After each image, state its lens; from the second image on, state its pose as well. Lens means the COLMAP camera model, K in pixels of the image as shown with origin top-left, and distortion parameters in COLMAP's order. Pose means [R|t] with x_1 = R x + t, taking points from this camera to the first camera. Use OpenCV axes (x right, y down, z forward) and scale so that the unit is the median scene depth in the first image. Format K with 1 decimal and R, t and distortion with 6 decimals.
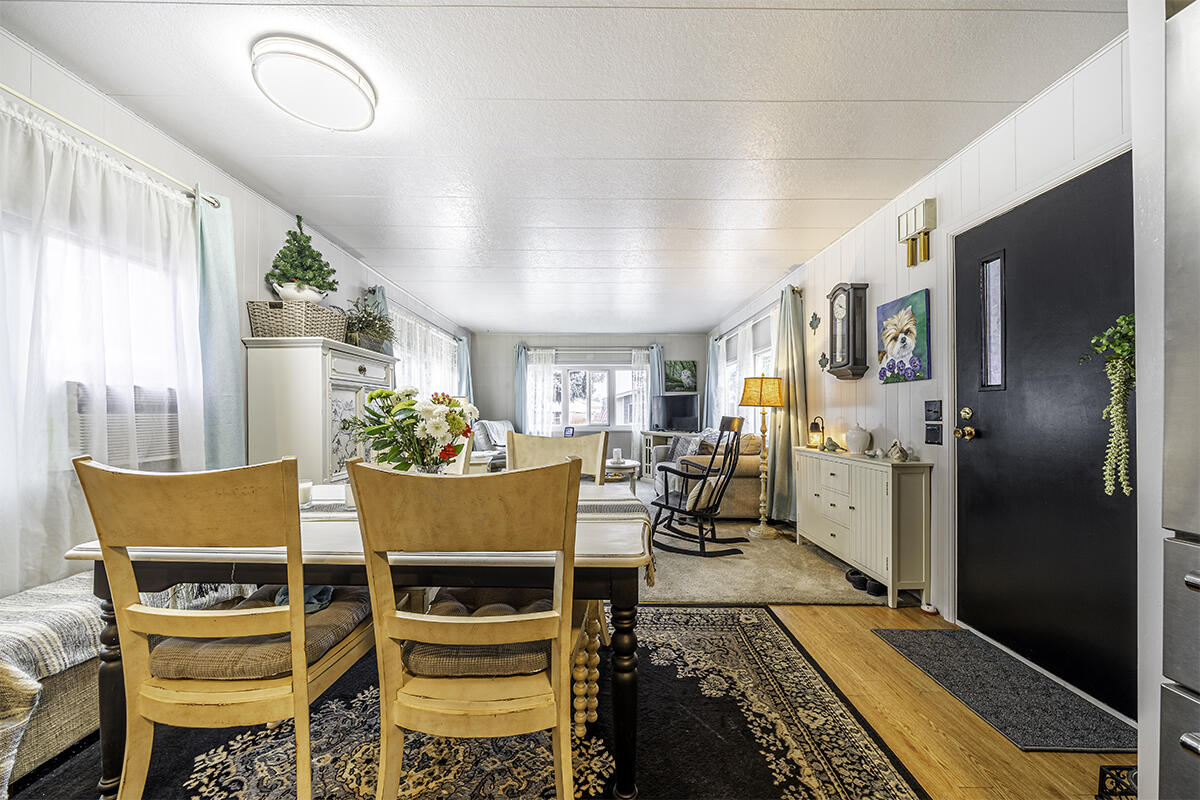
lens RADIAL K [[410.0, 0, 596.9], [0, 410.0, 403.9], [0, 0, 1]] dist [-0.001812, -0.000087]
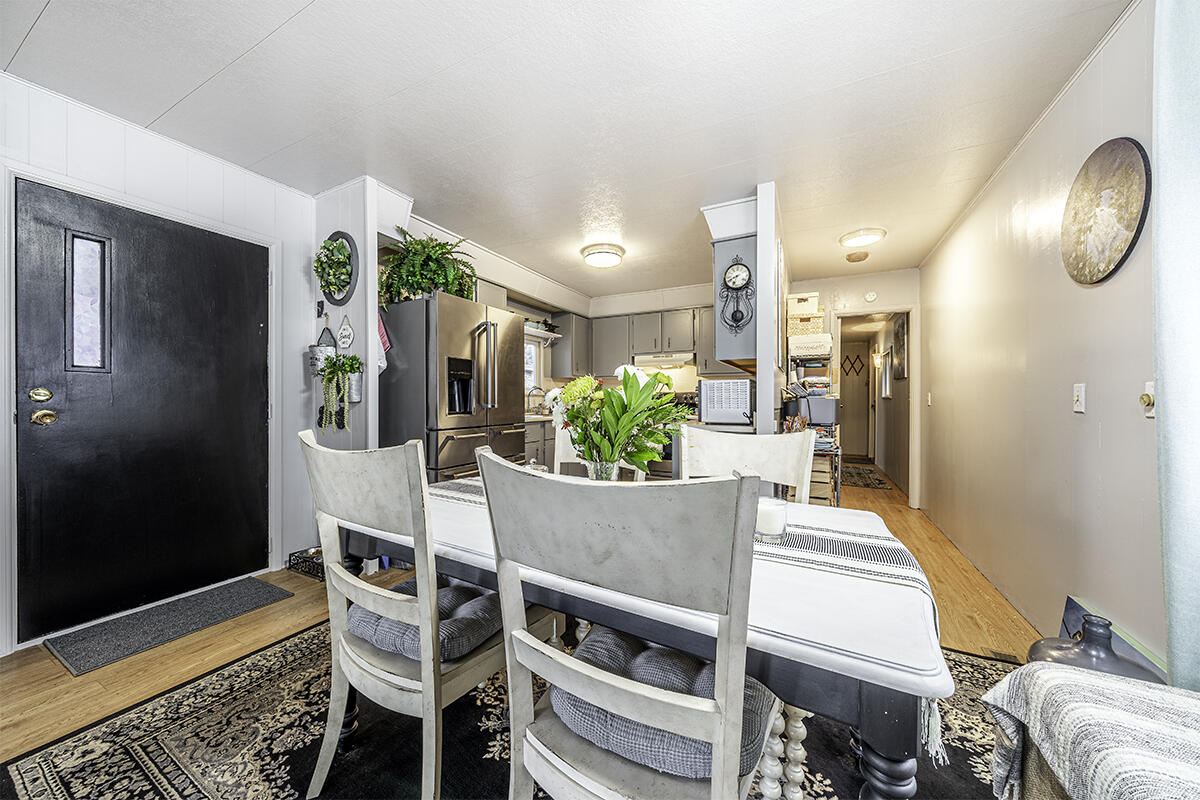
lens RADIAL K [[410.0, 0, 596.9], [0, 410.0, 403.9], [0, 0, 1]] dist [-0.001812, -0.000087]
pose [[-0.885650, -0.010051, 0.464244, -0.349346], [-0.016573, 0.999813, -0.009971, 0.020647], [-0.464057, -0.016525, -0.885651, 0.788898]]
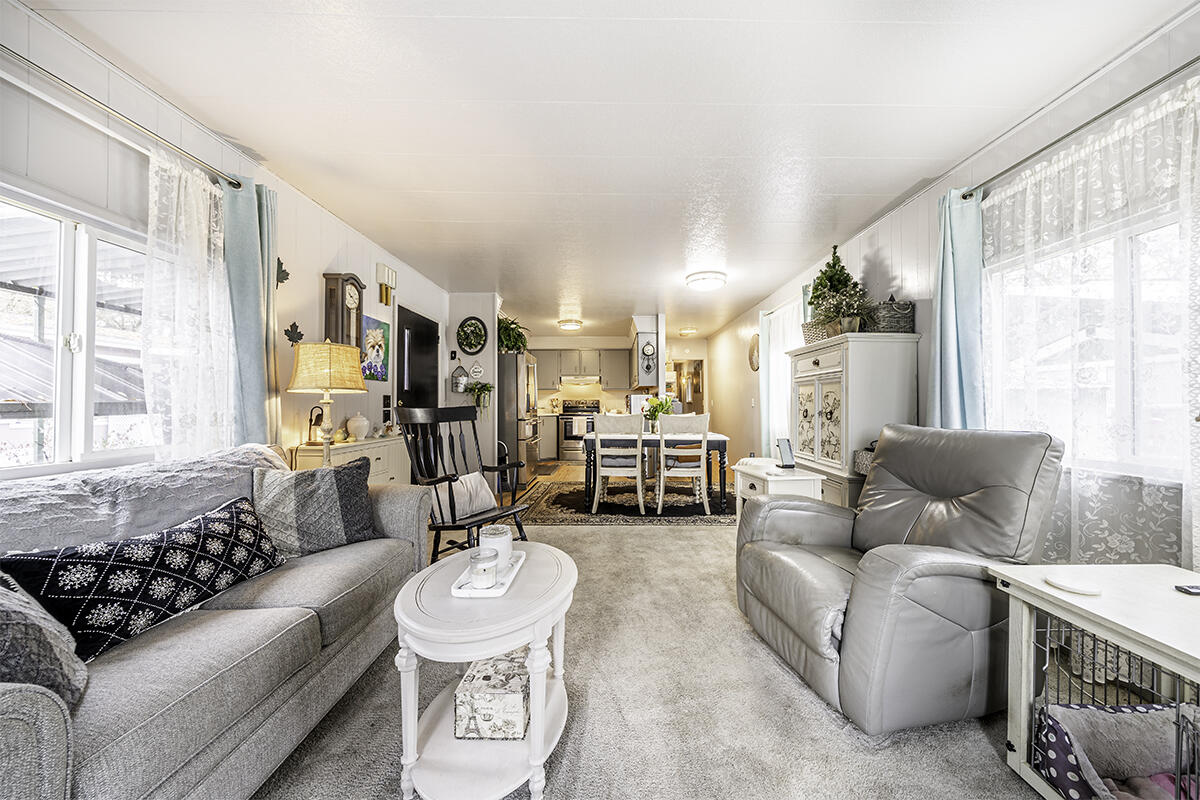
lens RADIAL K [[410.0, 0, 596.9], [0, 410.0, 403.9], [0, 0, 1]] dist [-0.001812, -0.000087]
pose [[-0.999065, -0.001887, 0.043189, -0.046090], [-0.002949, 0.999695, -0.024536, 0.044906], [-0.043130, -0.024640, -0.998766, 1.840117]]
